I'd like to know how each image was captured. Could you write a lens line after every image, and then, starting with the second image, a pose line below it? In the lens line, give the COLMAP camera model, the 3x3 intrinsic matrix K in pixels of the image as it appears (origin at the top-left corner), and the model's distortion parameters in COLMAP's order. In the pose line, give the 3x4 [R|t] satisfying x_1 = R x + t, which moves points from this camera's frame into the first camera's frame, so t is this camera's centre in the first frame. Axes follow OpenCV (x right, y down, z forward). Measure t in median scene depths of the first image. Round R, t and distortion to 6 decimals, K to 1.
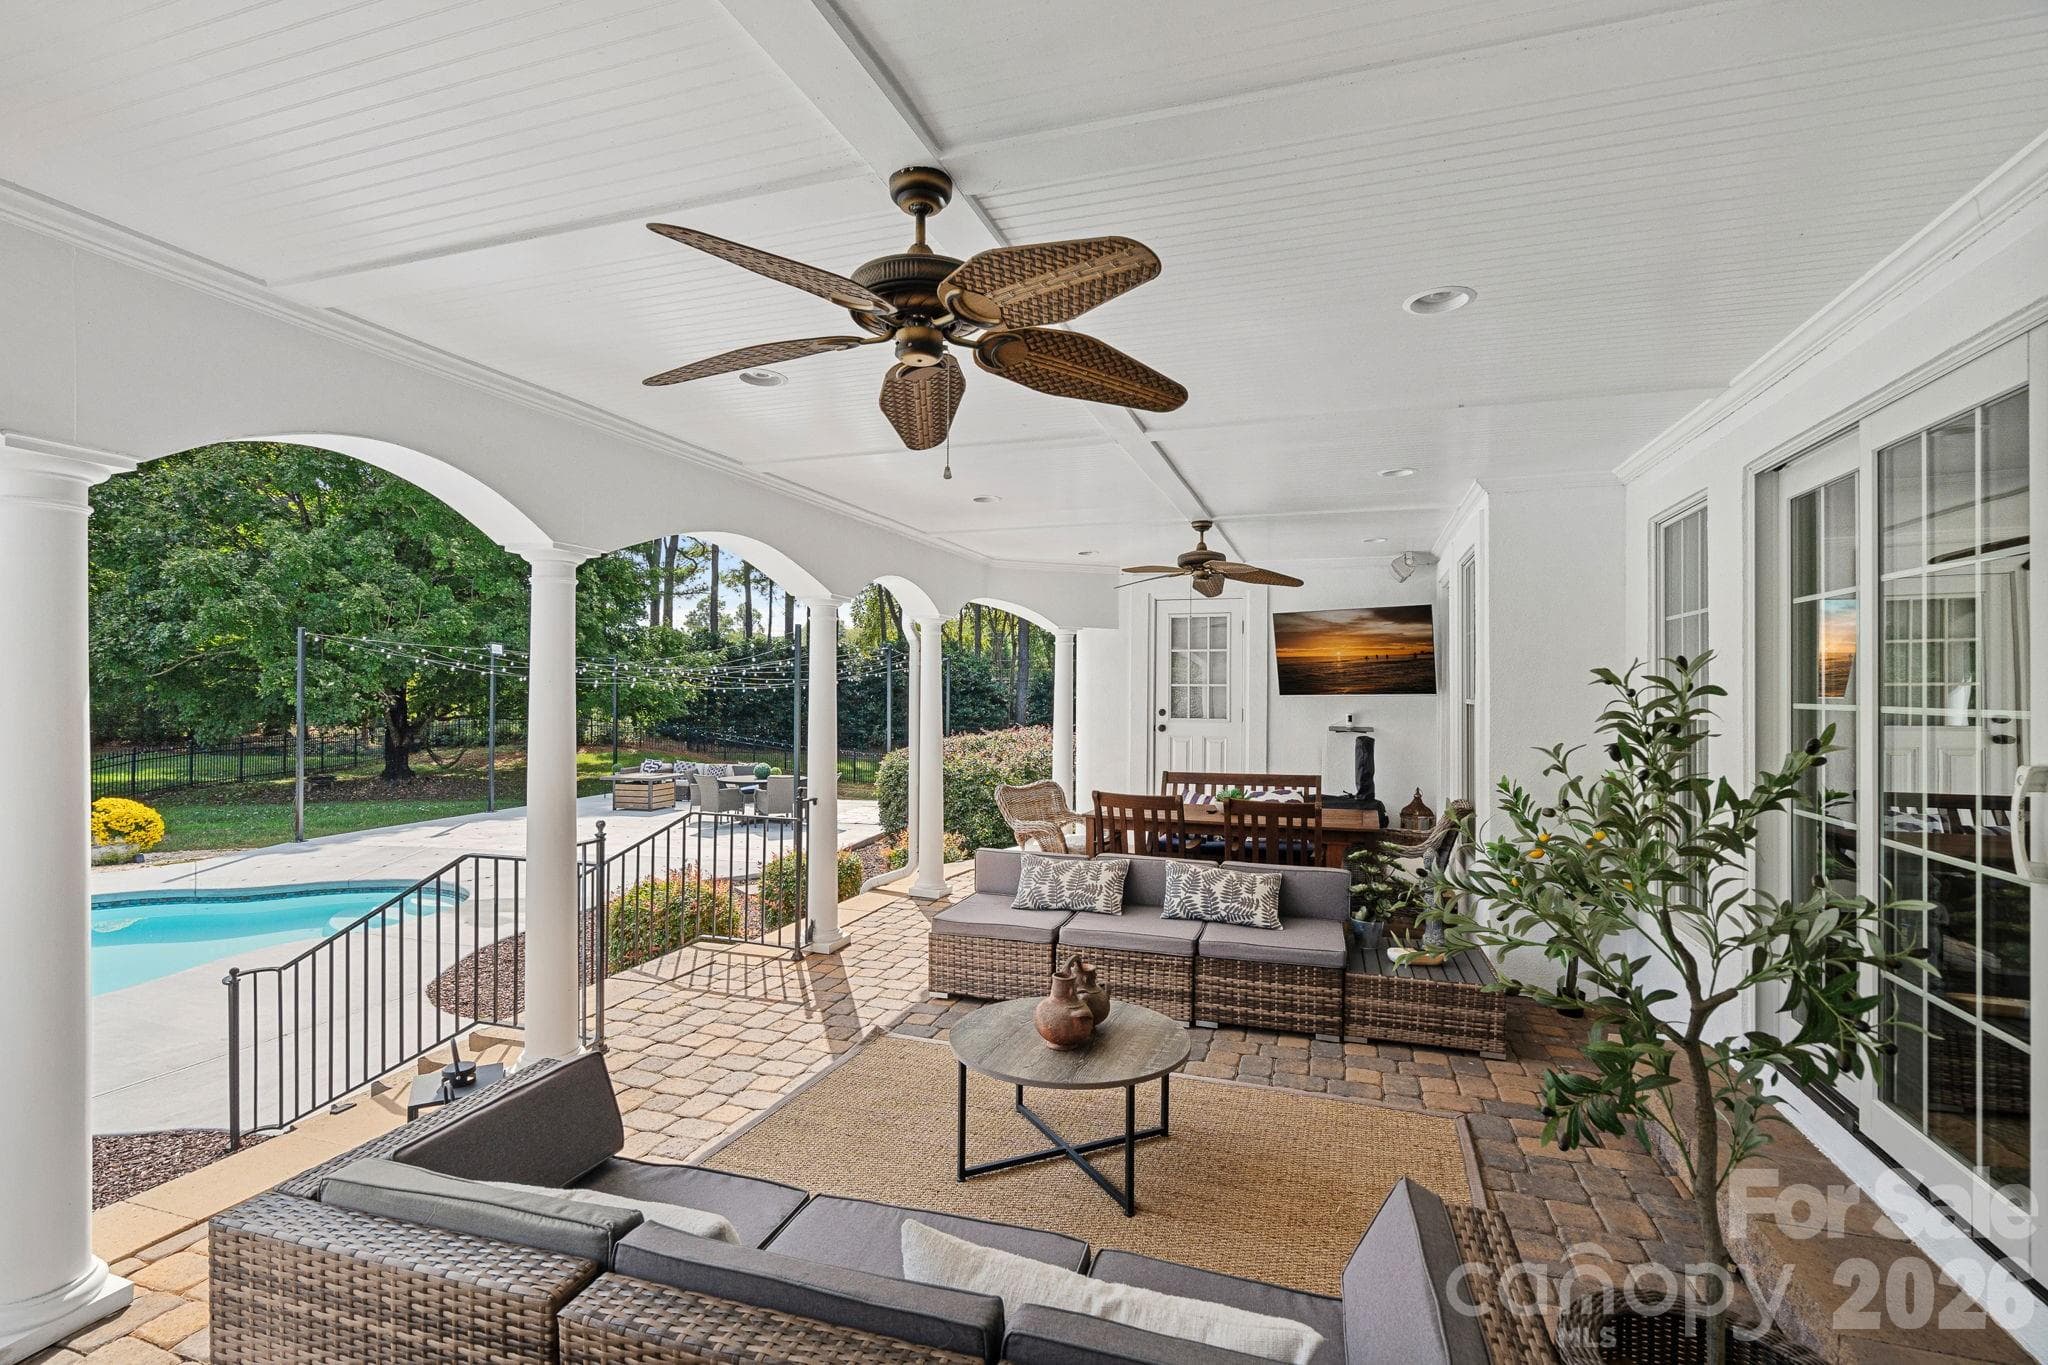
lens RADIAL K [[946.5, 0, 1024.0], [0, 946.5, 682.5], [0, 0, 1]] dist [-0.002170, -0.000234]
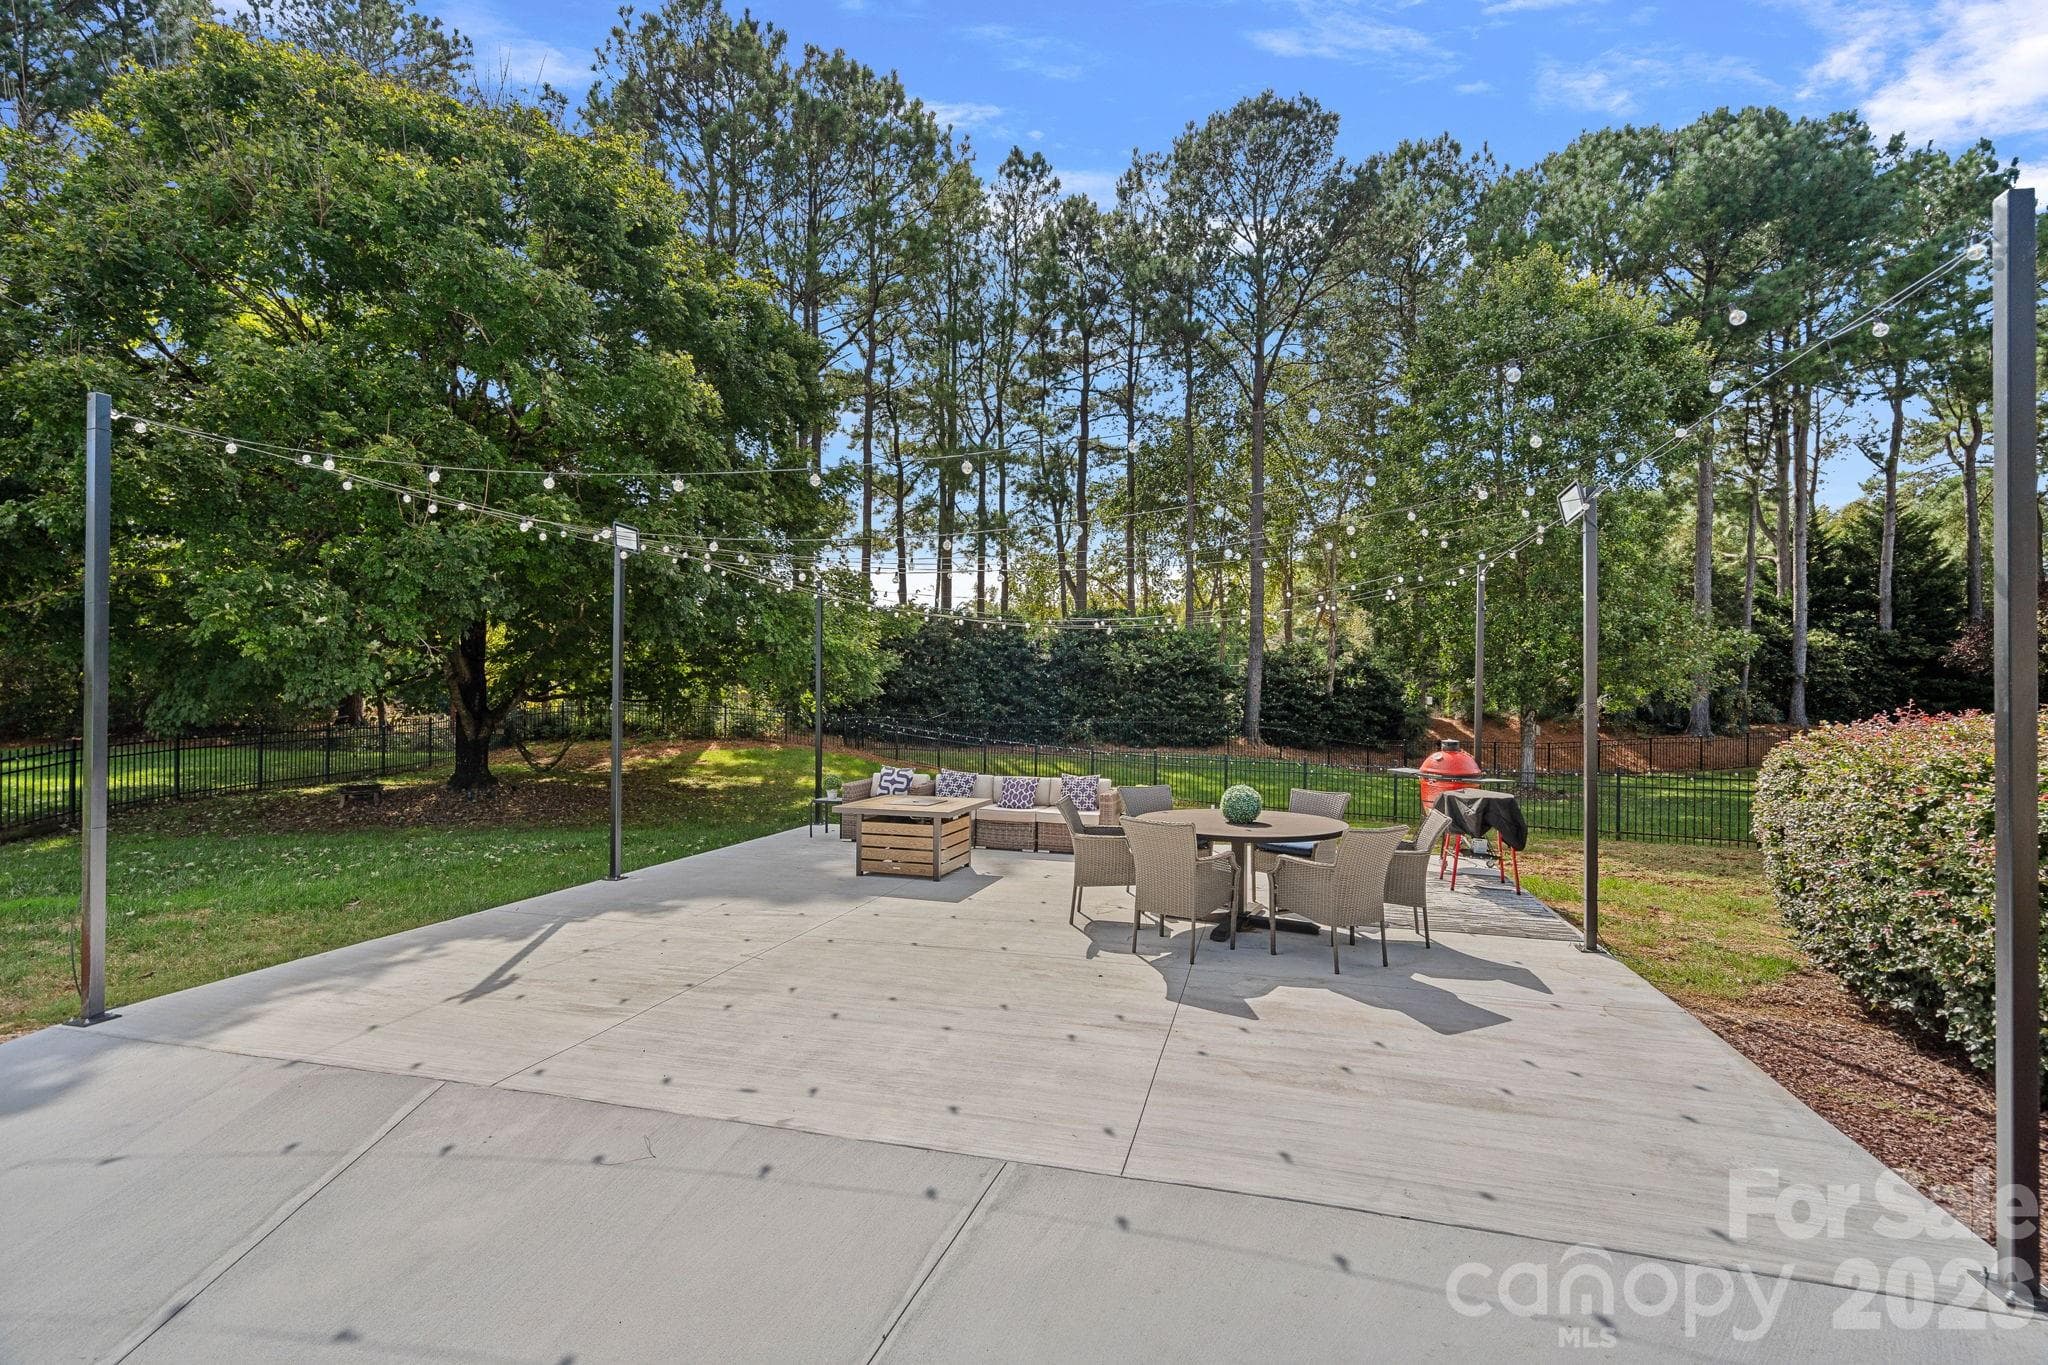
lens RADIAL K [[946.5, 0, 1024.0], [0, 946.5, 682.5], [0, 0, 1]] dist [-0.002170, -0.000234]
pose [[0.996022, 0.000385, -0.089108, -0.313559], [-0.000034, 0.999992, 0.003936, 0.036341], [0.089109, -0.003918, 0.996014, 0.539910]]
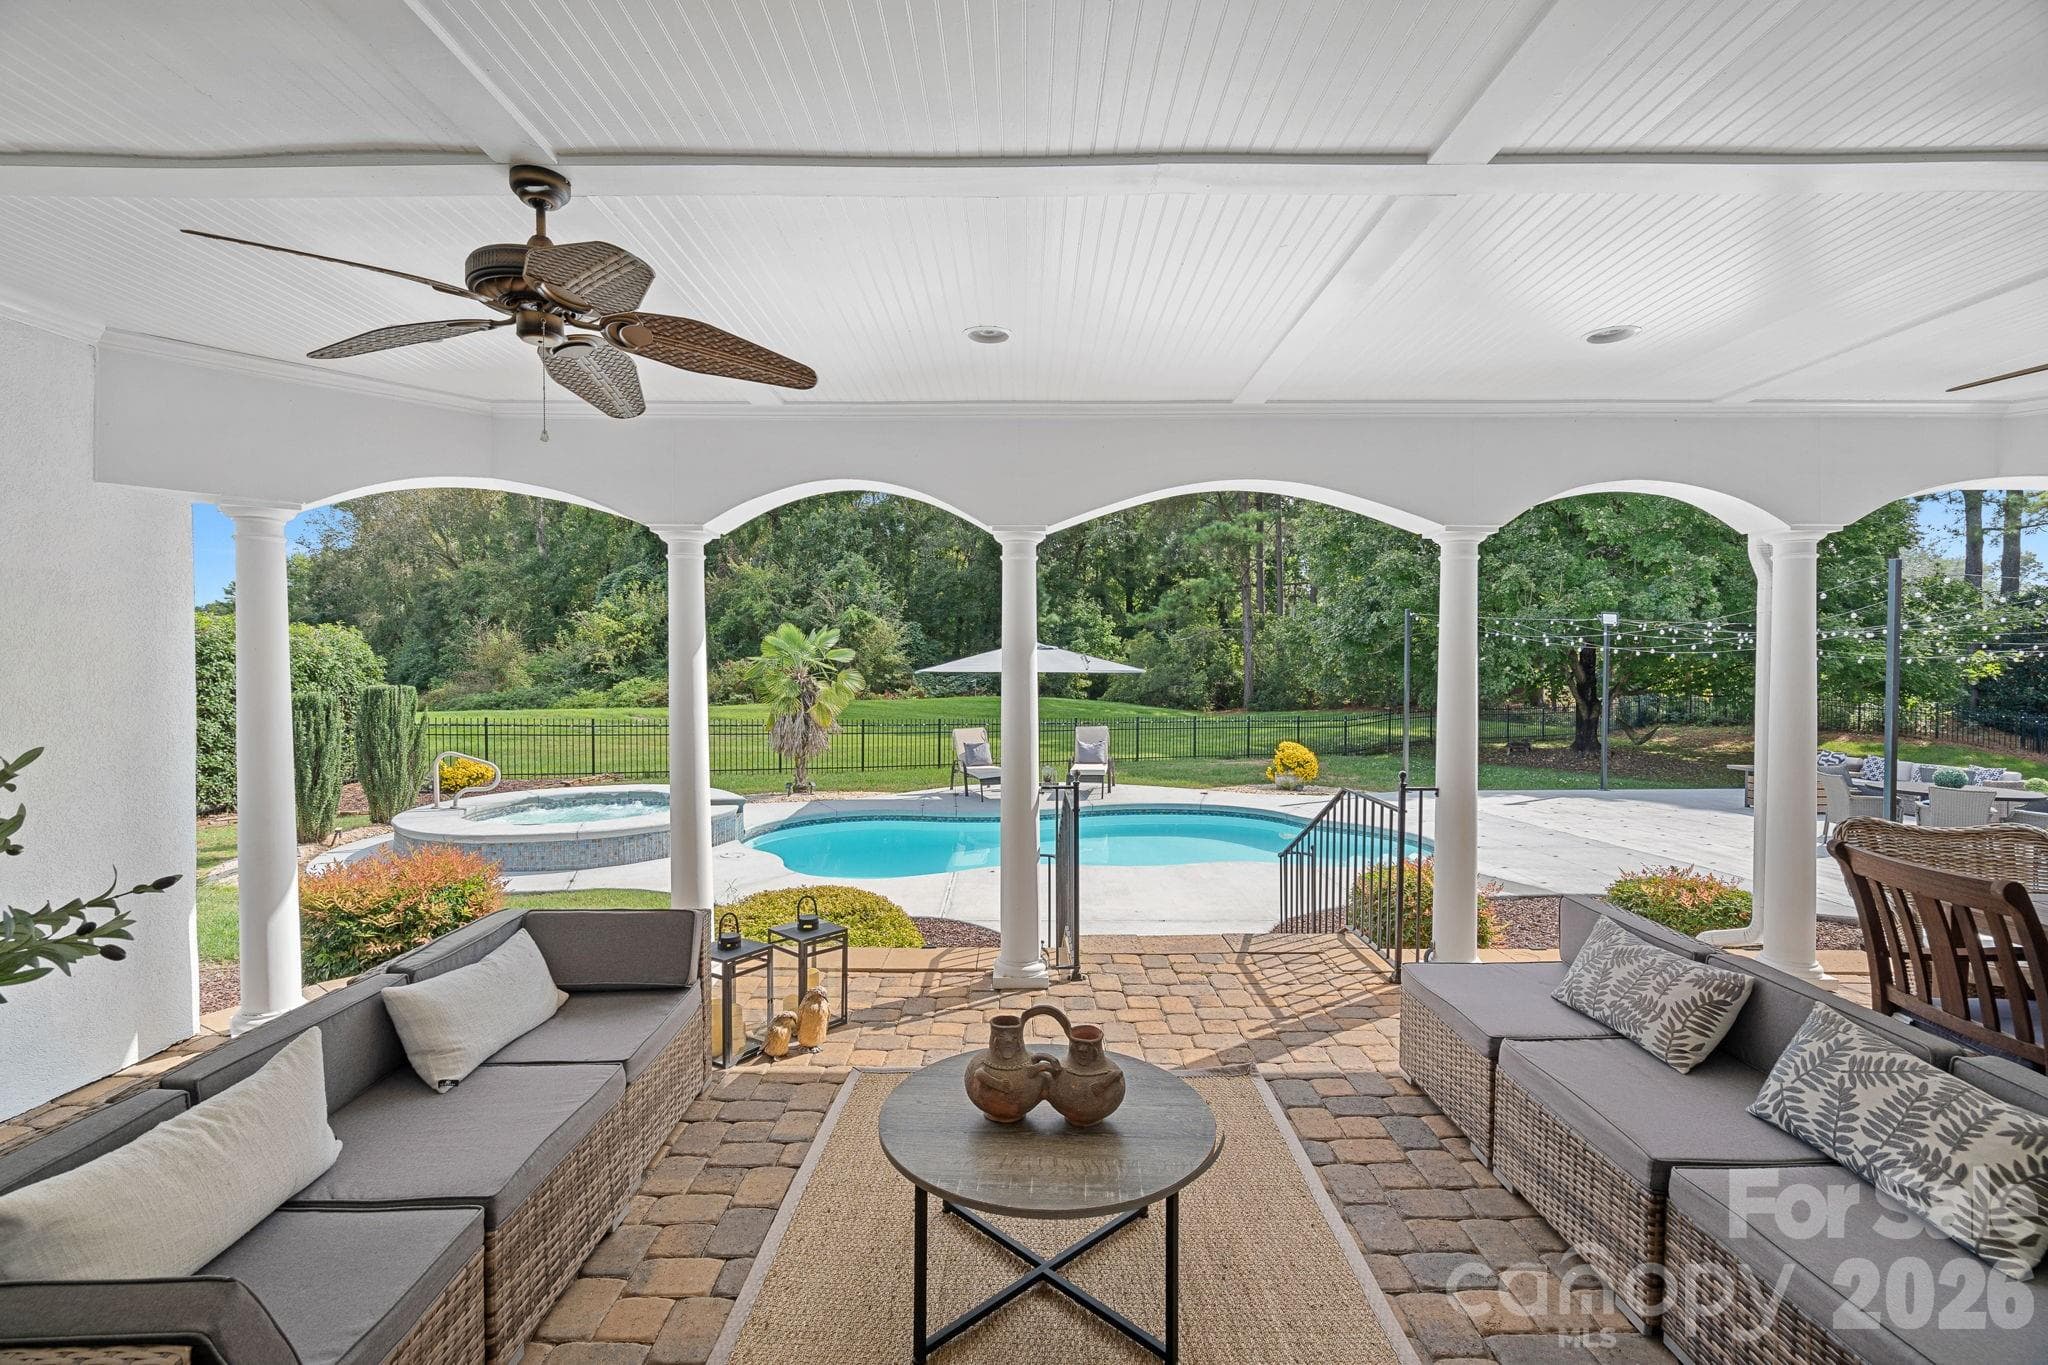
lens RADIAL K [[927.1, 0, 1022.3], [0, 927.1, 673.1], [0, 0, 1]] dist [0.000084, 0.000224]
pose [[0.318757, 0.003943, -0.947828, 0.135398], [0.009795, 0.999924, 0.007454, 0.005914], [0.947786, -0.011660, 0.318694, 0.145186]]
